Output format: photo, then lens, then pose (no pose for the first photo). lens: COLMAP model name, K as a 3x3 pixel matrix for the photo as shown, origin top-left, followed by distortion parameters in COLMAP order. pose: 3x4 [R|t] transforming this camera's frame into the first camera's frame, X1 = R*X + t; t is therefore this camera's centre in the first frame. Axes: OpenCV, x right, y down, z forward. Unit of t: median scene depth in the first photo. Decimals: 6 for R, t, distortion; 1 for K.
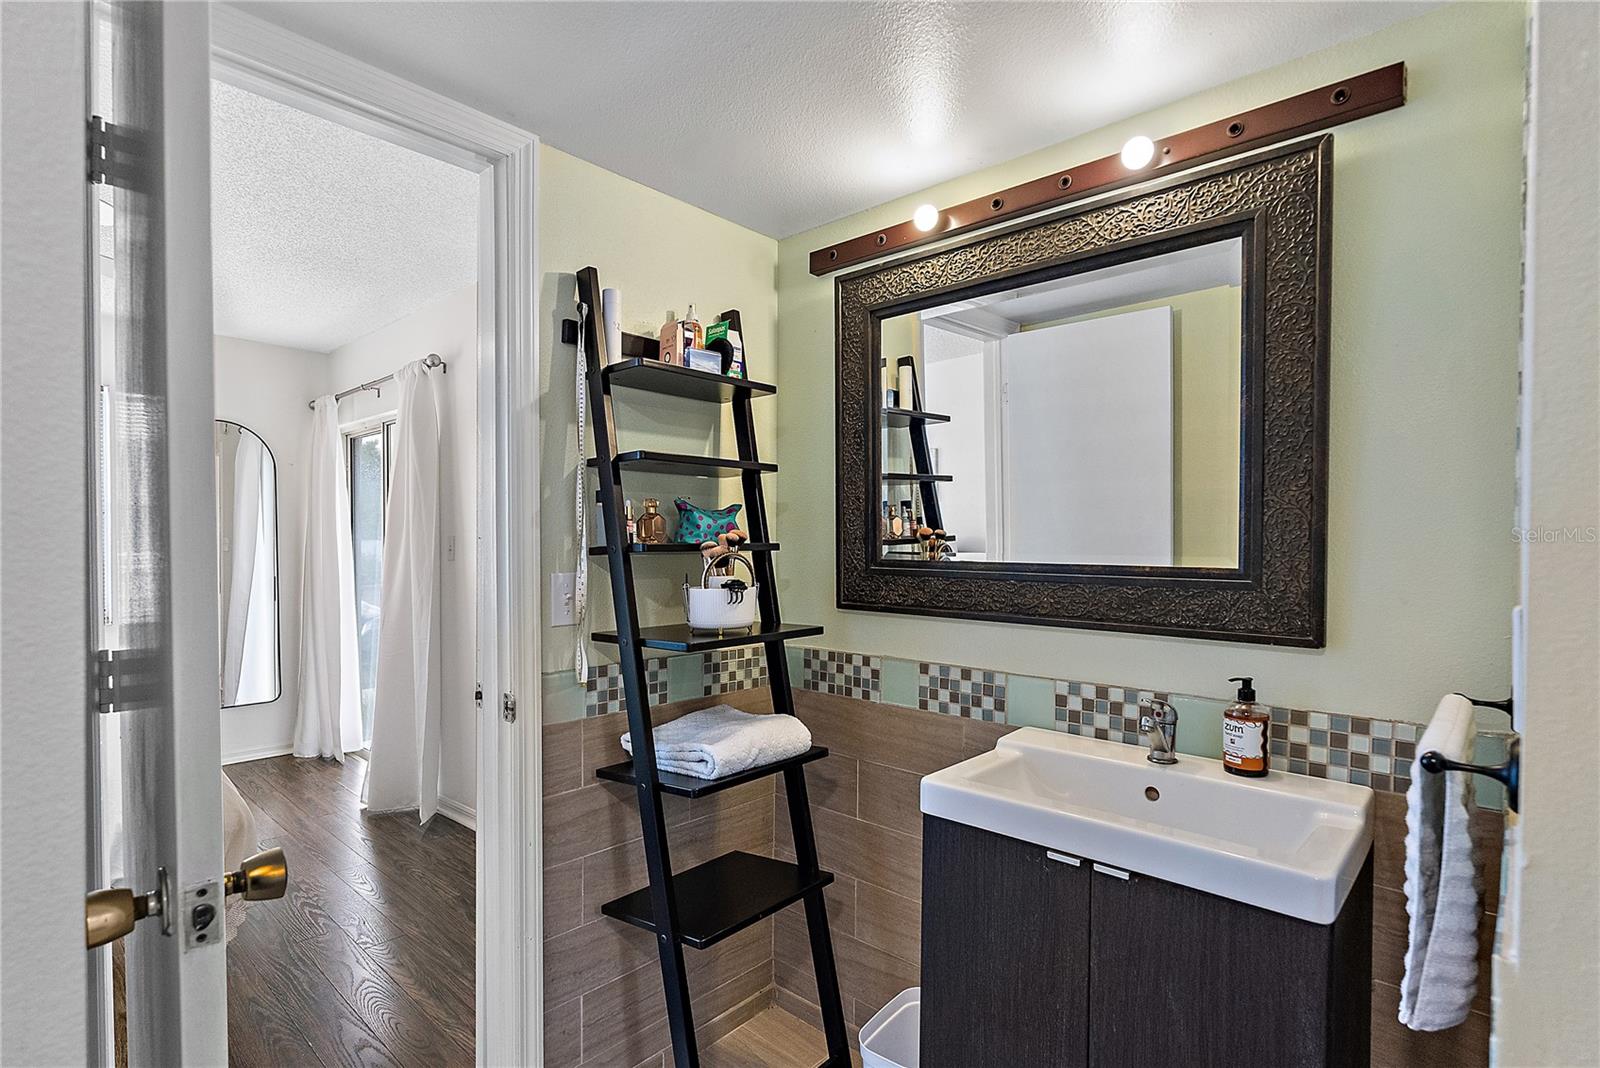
lens RADIAL K [[778.8, 0, 803.5], [0, 778.8, 540.6], [0, 0, 1]] dist [0.002170, -0.000132]
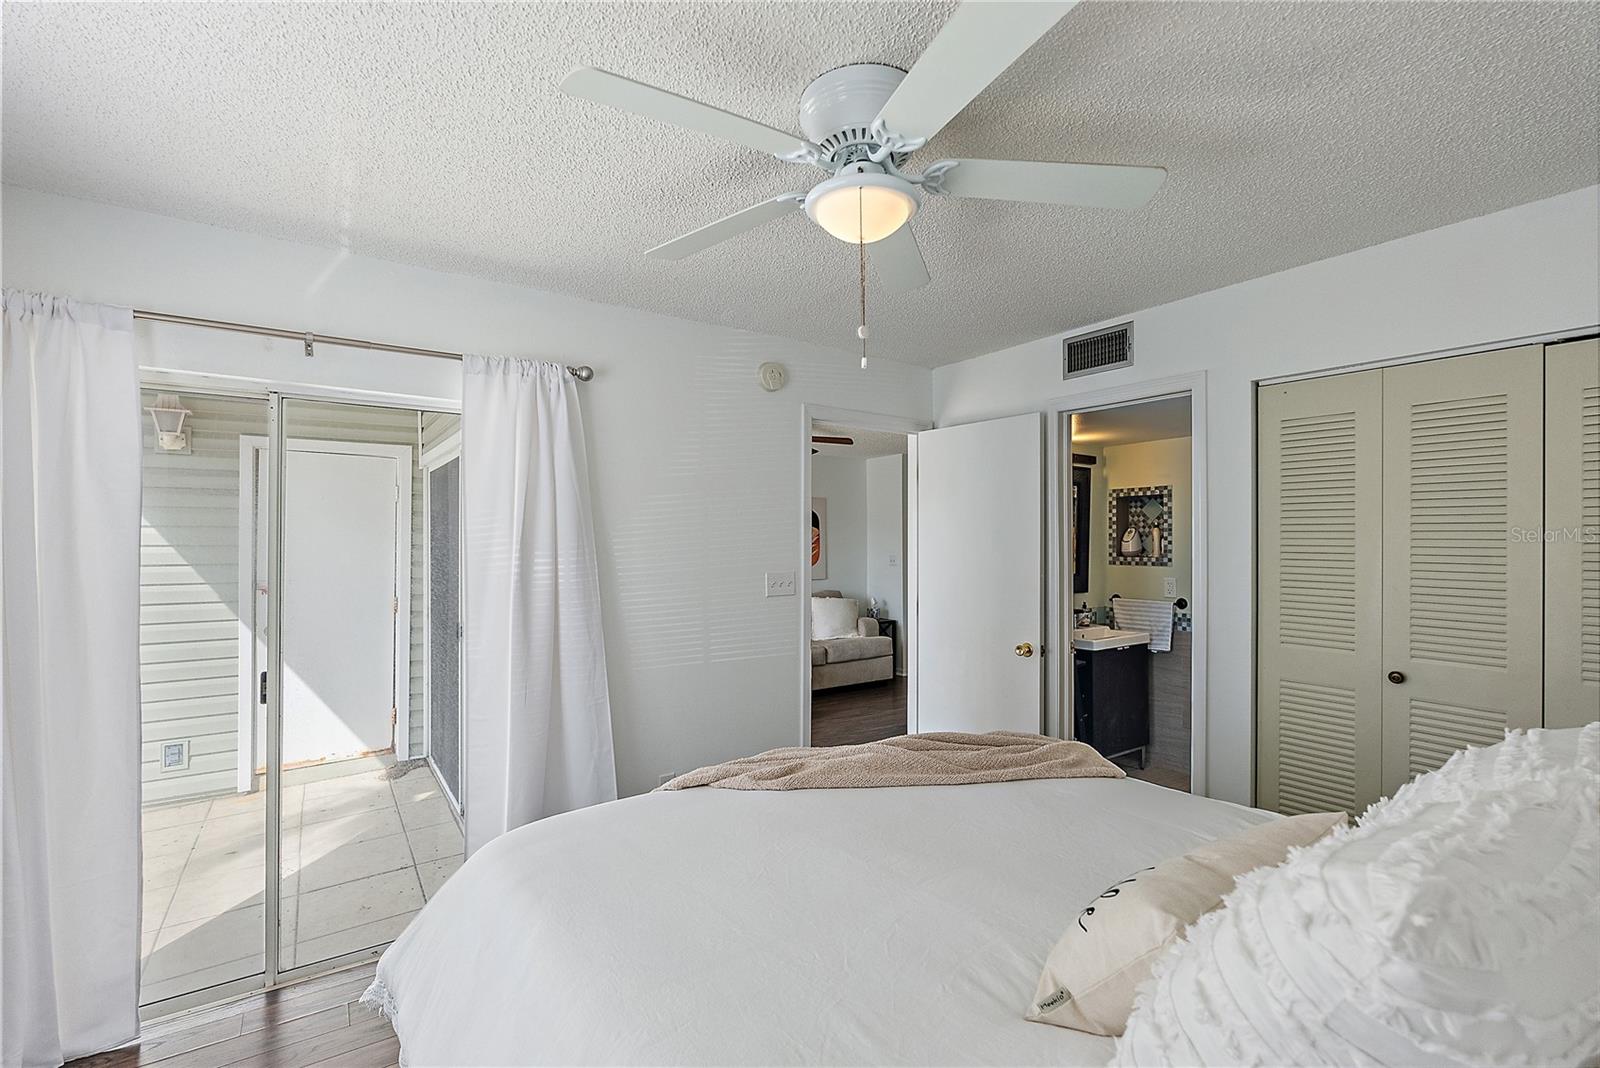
lens RADIAL K [[715.2, 0, 801.2], [0, 715.2, 537.4], [0, 0, 1]] dist [-0.003280, 0.000364]
pose [[0.226242, 0.000567, 0.974071, -2.940879], [-0.000757, 1.000000, -0.000406, -0.130603], [-0.974071, -0.000646, 0.226242, 1.430948]]
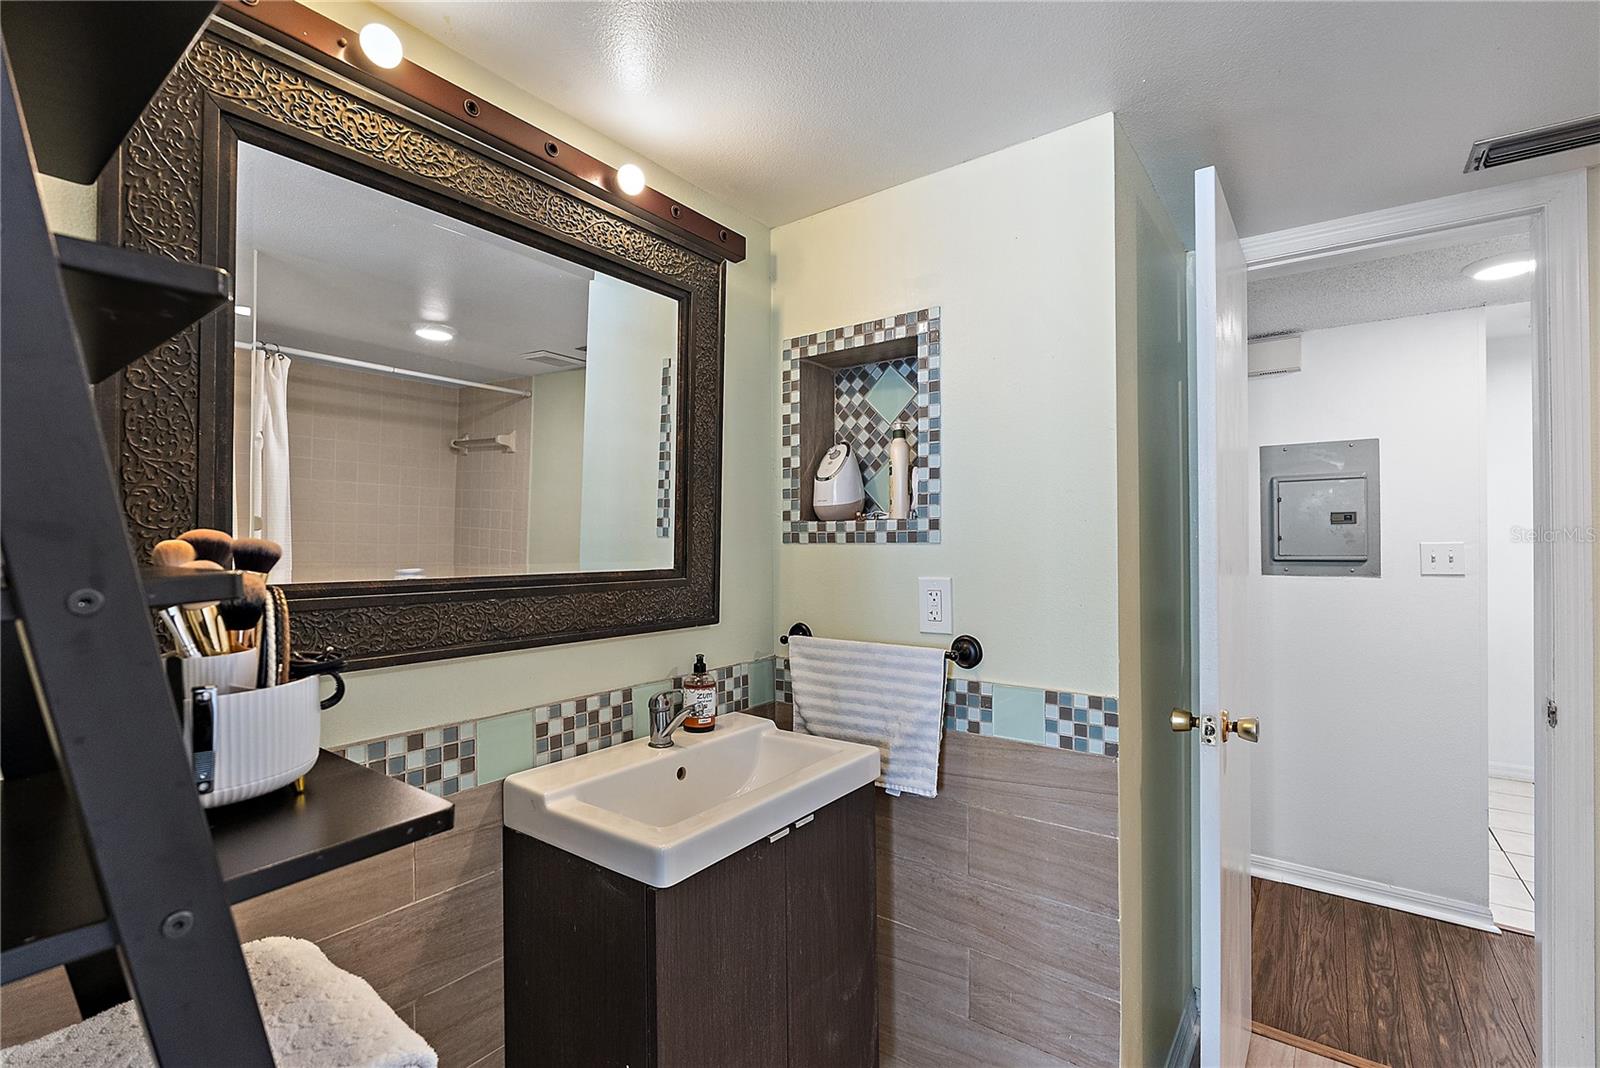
lens RADIAL K [[715.2, 0, 804.8], [0, 715.2, 534.4], [0, 0, 1]] dist [-0.003280, 0.000364]
pose [[-0.099797, 0.006938, 0.994984, -0.552376], [-0.000521, 0.999975, -0.007025, -0.010404], [-0.995008, -0.001220, -0.099791, 0.861750]]
